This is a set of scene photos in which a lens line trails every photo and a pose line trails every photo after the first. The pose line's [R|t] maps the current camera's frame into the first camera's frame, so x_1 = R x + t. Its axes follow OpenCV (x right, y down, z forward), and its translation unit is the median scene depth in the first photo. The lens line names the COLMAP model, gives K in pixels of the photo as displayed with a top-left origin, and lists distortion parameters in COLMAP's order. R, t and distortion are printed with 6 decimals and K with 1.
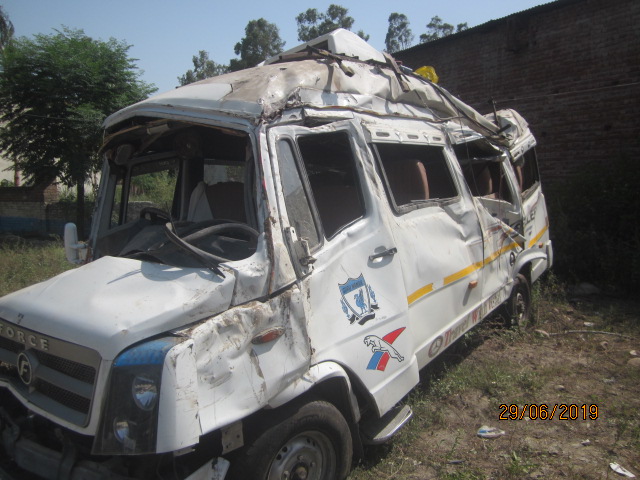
lens RADIAL K [[527.8, 0, 320.7], [0, 527.8, 242.0], [0, 0, 1]] dist [-0.042186, 0.002427]
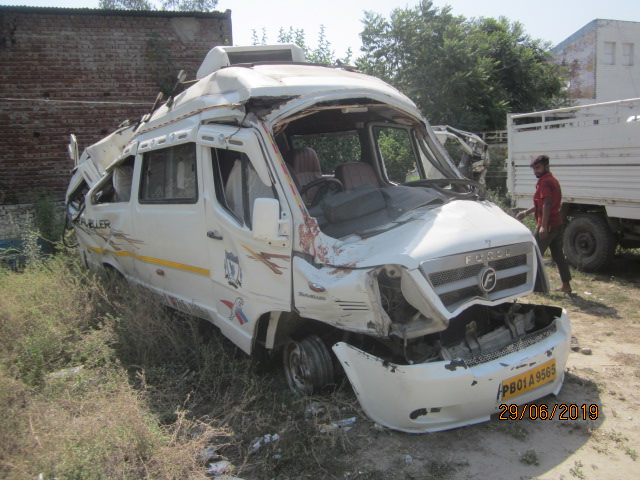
lens RADIAL K [[527.8, 0, 321.7], [0, 527.8, 239.6], [0, 0, 1]] dist [-0.042186, 0.002427]
pose [[0.296893, -0.113089, 0.948191, -0.414114], [0.136296, 0.987815, 0.075139, -0.005894], [-0.945134, 0.106927, 0.308688, 0.200557]]
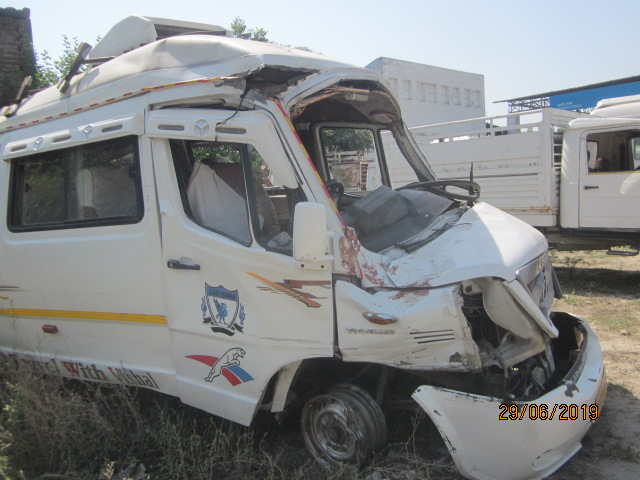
lens RADIAL K [[527.8, 0, 320.4], [0, 527.8, 239.4], [0, 0, 1]] dist [-0.042186, 0.002427]
pose [[-0.109141, -0.062004, 0.992091, -0.354150], [0.174443, 0.981369, 0.080525, -0.012323], [-0.978600, 0.181852, -0.096292, 0.334182]]
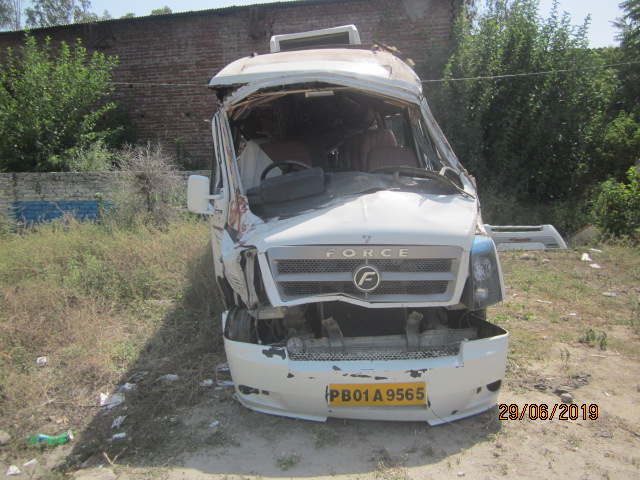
lens RADIAL K [[527.8, 0, 318.3], [0, 527.8, 240.1], [0, 0, 1]] dist [-0.042186, 0.002427]
pose [[0.778423, -0.081378, 0.622443, -0.297794], [0.053191, 0.996546, 0.063767, 0.012532], [-0.625482, -0.016529, 0.780063, 0.010807]]
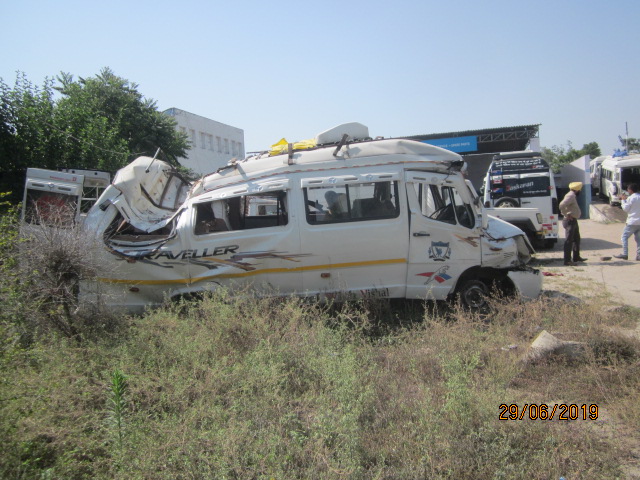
lens RADIAL K [[527.8, 0, 320.9], [0, 527.8, 238.9], [0, 0, 1]] dist [-0.042186, 0.002427]
pose [[-0.621341, 0.022082, 0.783229, -0.503459], [0.155215, 0.983263, 0.095411, -0.062403], [-0.768013, 0.180851, -0.614369, 0.835382]]
